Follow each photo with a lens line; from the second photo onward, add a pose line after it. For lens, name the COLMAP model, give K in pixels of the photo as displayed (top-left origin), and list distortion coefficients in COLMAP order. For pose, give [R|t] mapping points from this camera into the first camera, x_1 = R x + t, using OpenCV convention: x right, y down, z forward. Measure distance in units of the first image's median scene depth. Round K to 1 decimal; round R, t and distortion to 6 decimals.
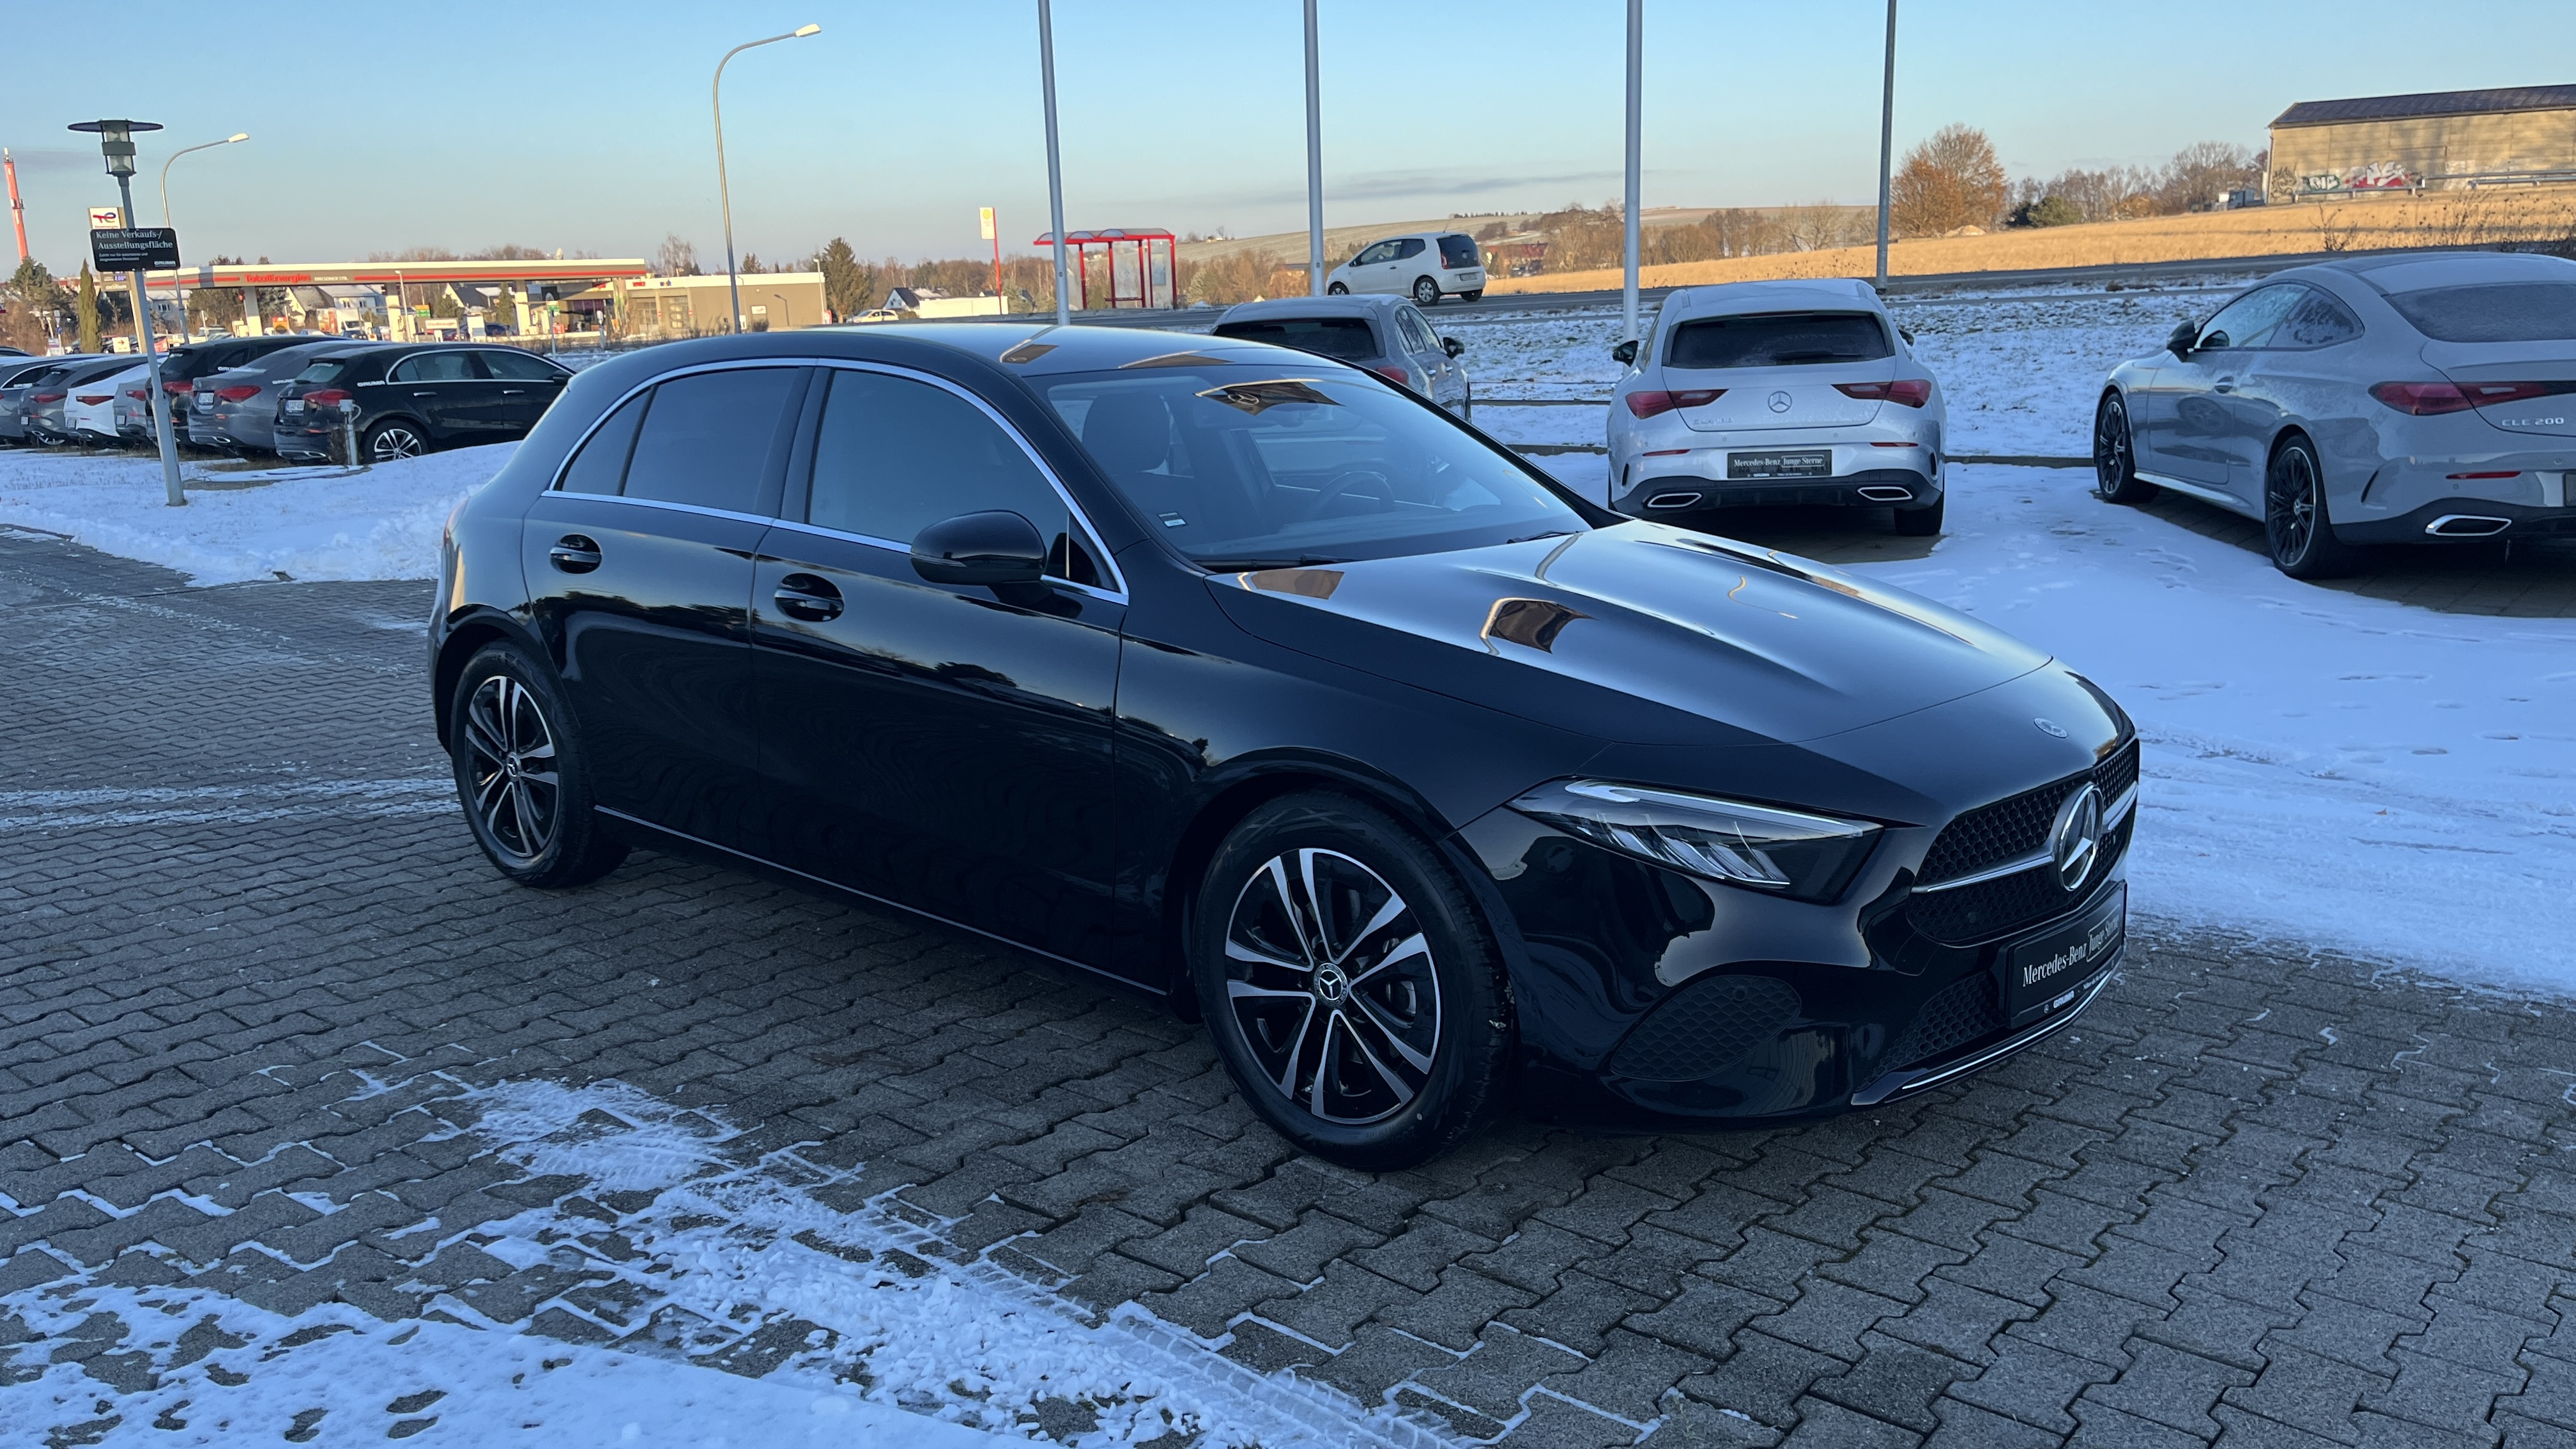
lens RADIAL K [[1950.4, 0, 1318.0], [0, 1950.4, 690.8], [0, 0, 1]] dist [0.076522, -0.117638]
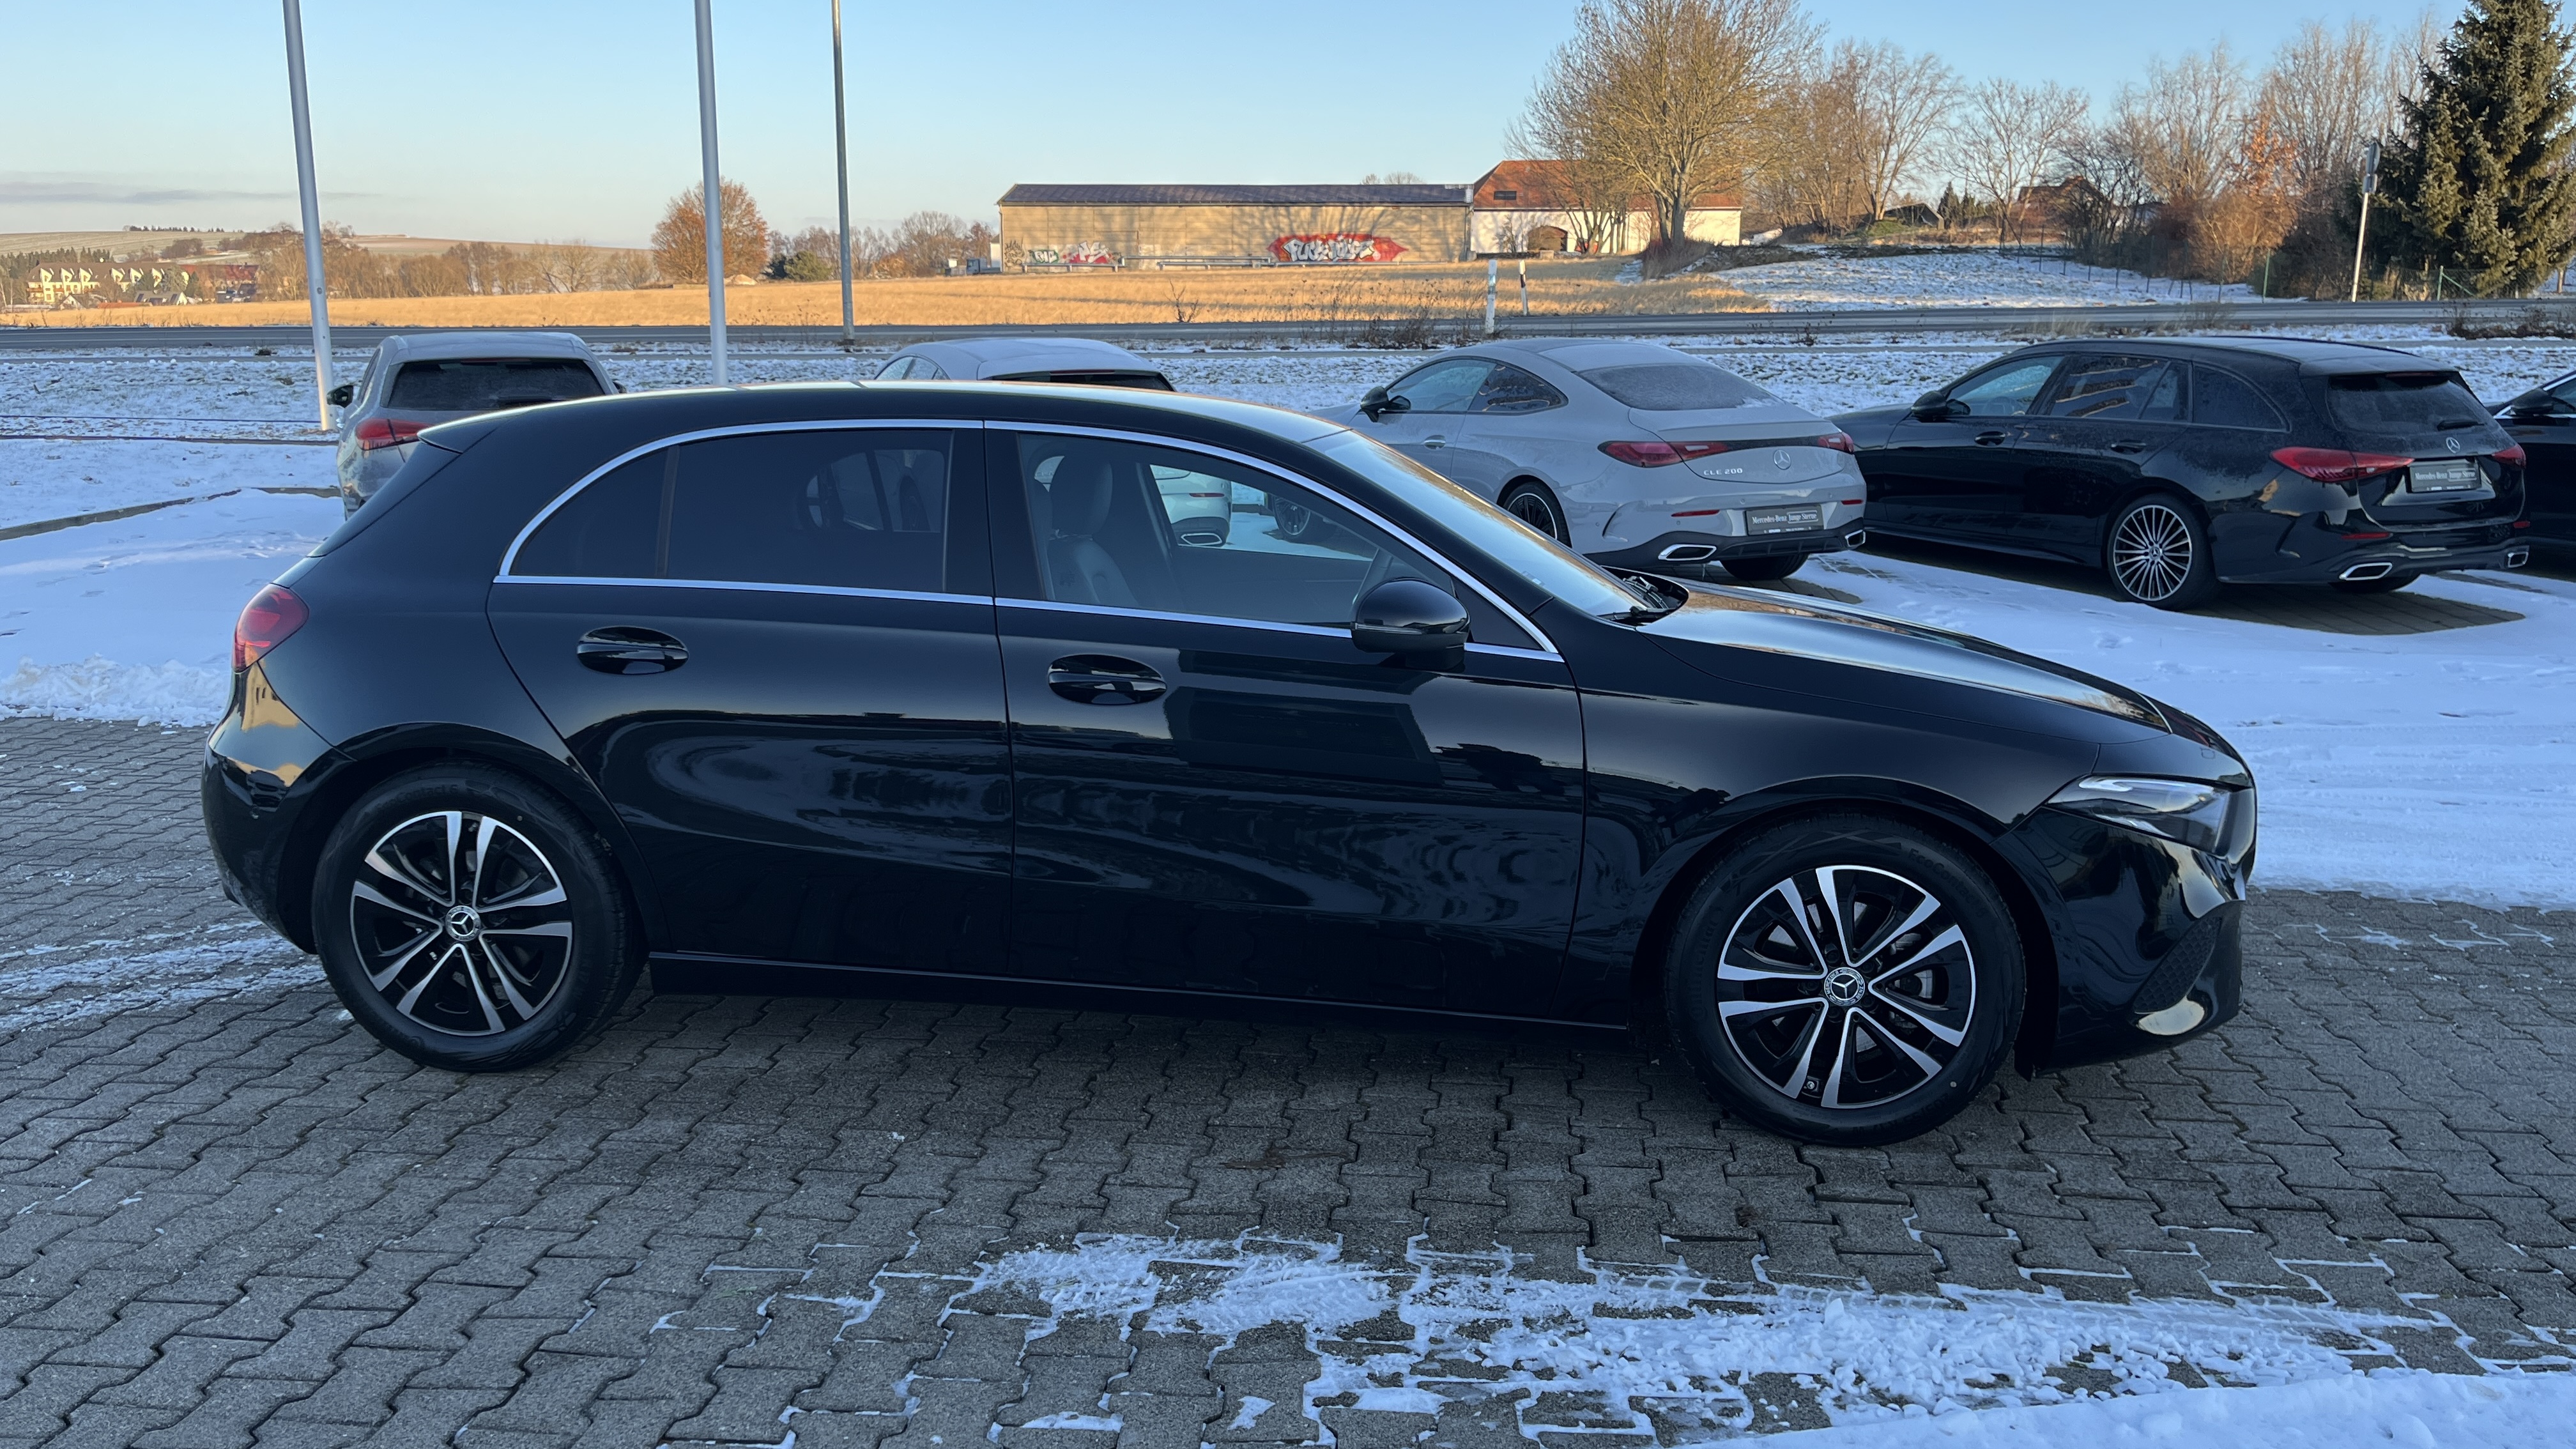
lens RADIAL K [[1932.8, 0, 1288.0], [0, 1932.8, 724.5], [0, 0, 1]] dist [0.070297, -0.088681]
pose [[0.824687, -0.077528, 0.560250, -0.345744], [0.079878, 0.996597, 0.020330, -0.018699], [-0.559920, 0.027986, 0.828074, 0.101330]]
